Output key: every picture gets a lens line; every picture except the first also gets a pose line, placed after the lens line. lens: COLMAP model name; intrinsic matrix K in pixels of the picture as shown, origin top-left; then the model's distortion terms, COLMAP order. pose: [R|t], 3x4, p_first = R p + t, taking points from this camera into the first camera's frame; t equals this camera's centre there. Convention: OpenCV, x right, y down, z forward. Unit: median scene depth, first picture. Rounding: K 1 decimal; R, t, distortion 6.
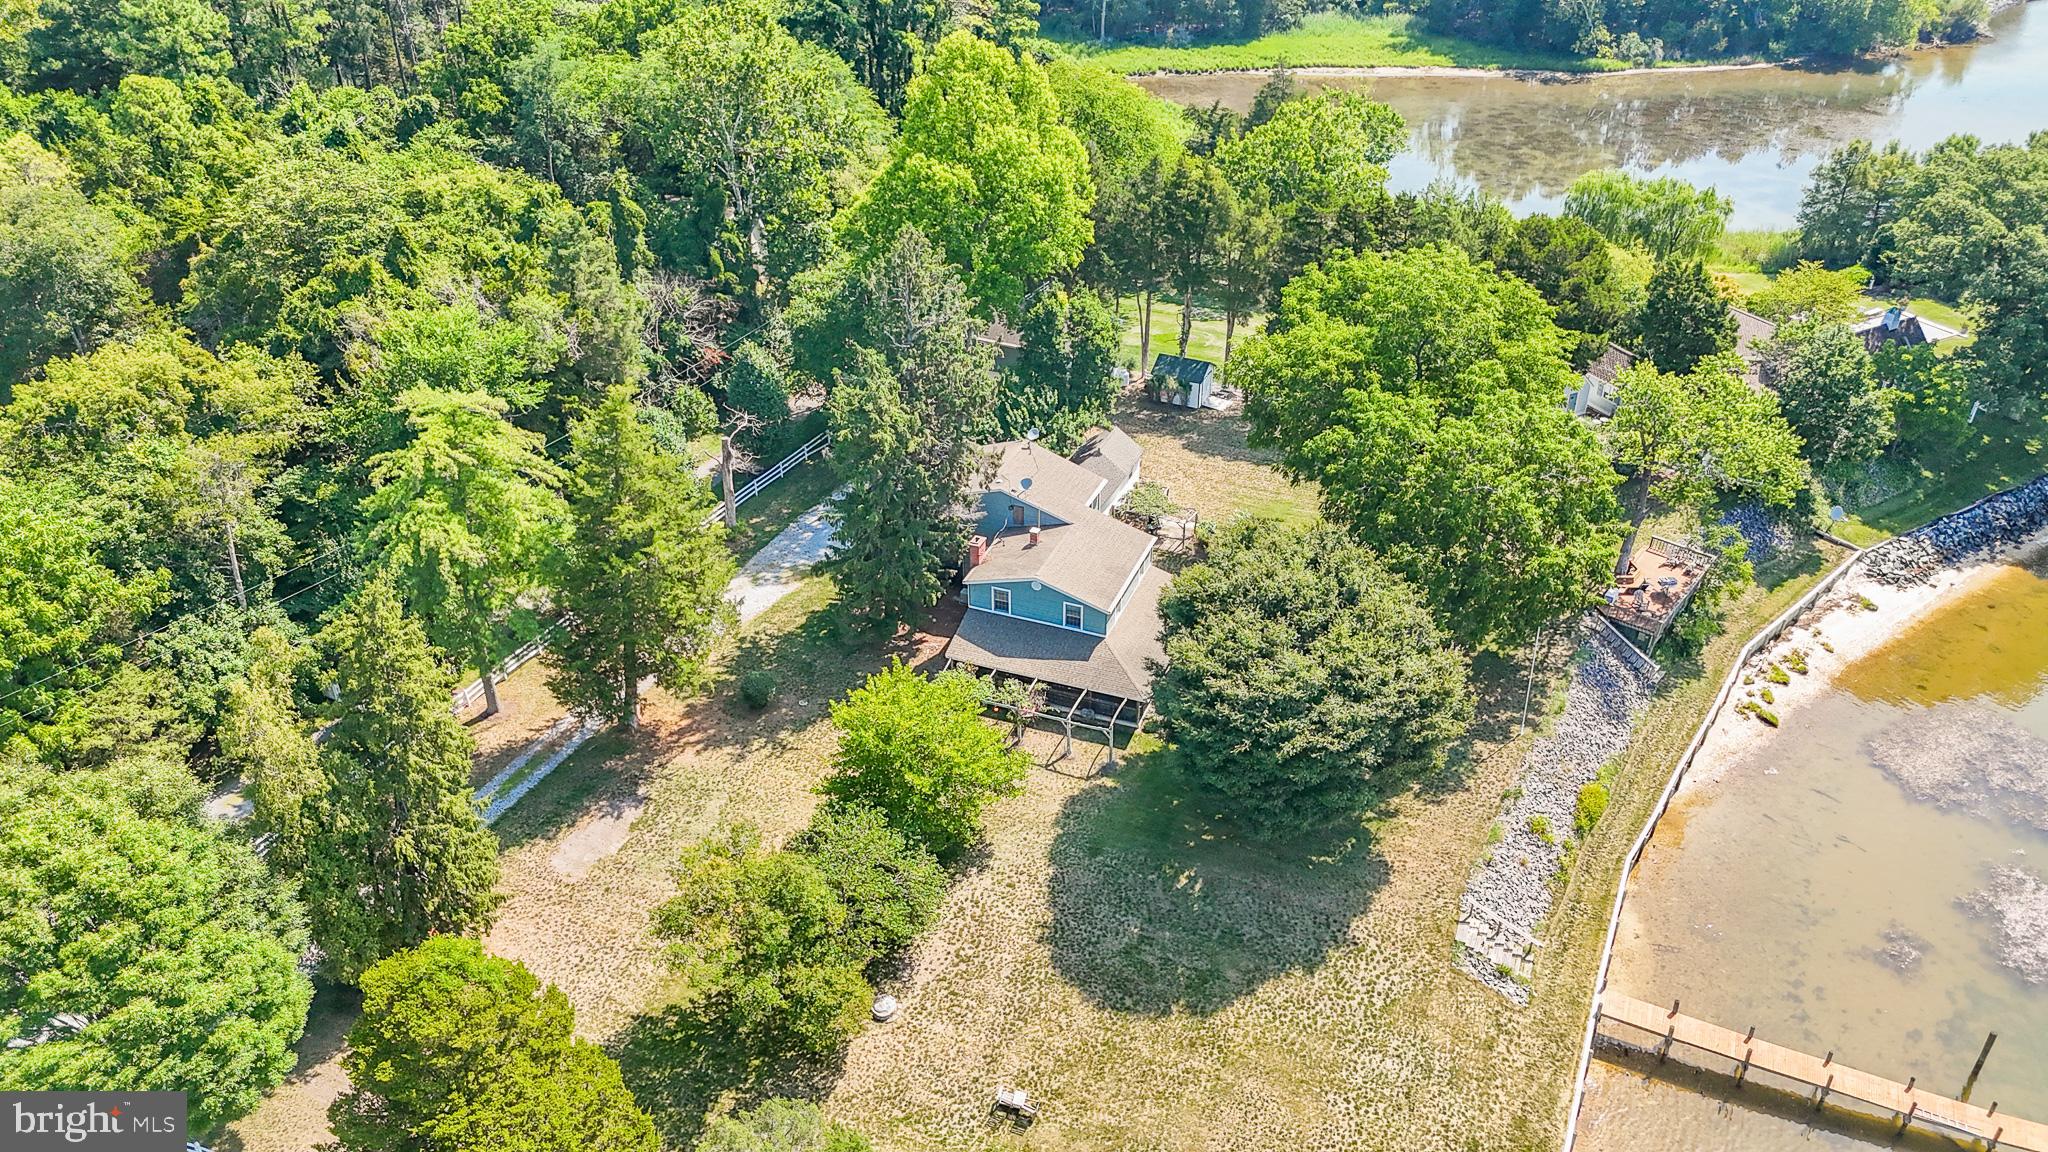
lens RADIAL K [[1510.9, 0, 1024.0], [0, 1510.9, 576.0], [0, 0, 1]] dist [0.055526, -0.062314]
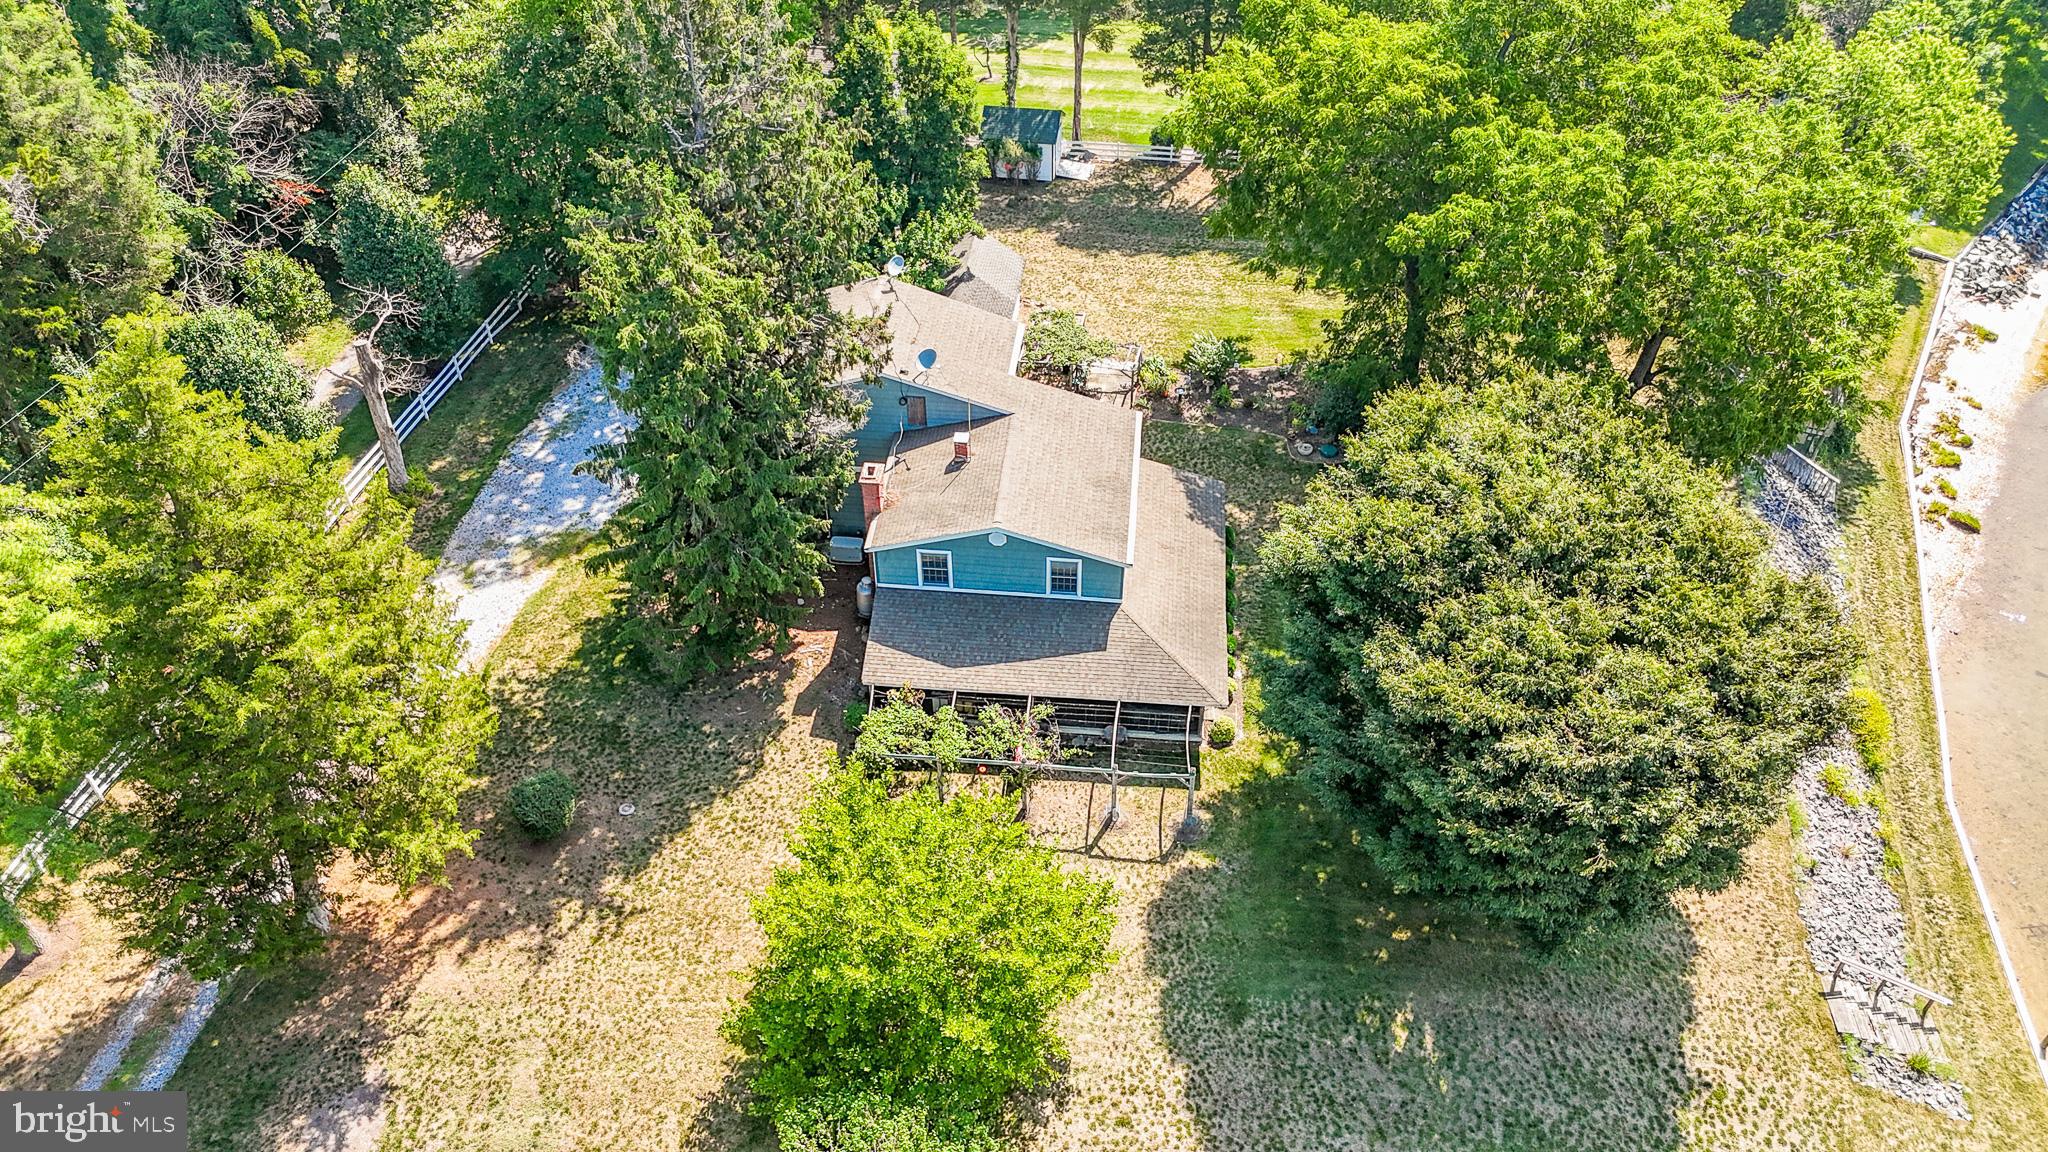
lens RADIAL K [[1510.9, 0, 1024.0], [0, 1510.9, 576.0], [0, 0, 1]] dist [0.055526, -0.062314]
pose [[0.961247, -0.181791, 0.207260, -0.096375], [0.146854, 0.973891, 0.173122, -0.072186], [-0.233320, -0.135976, 0.962846, 0.392637]]
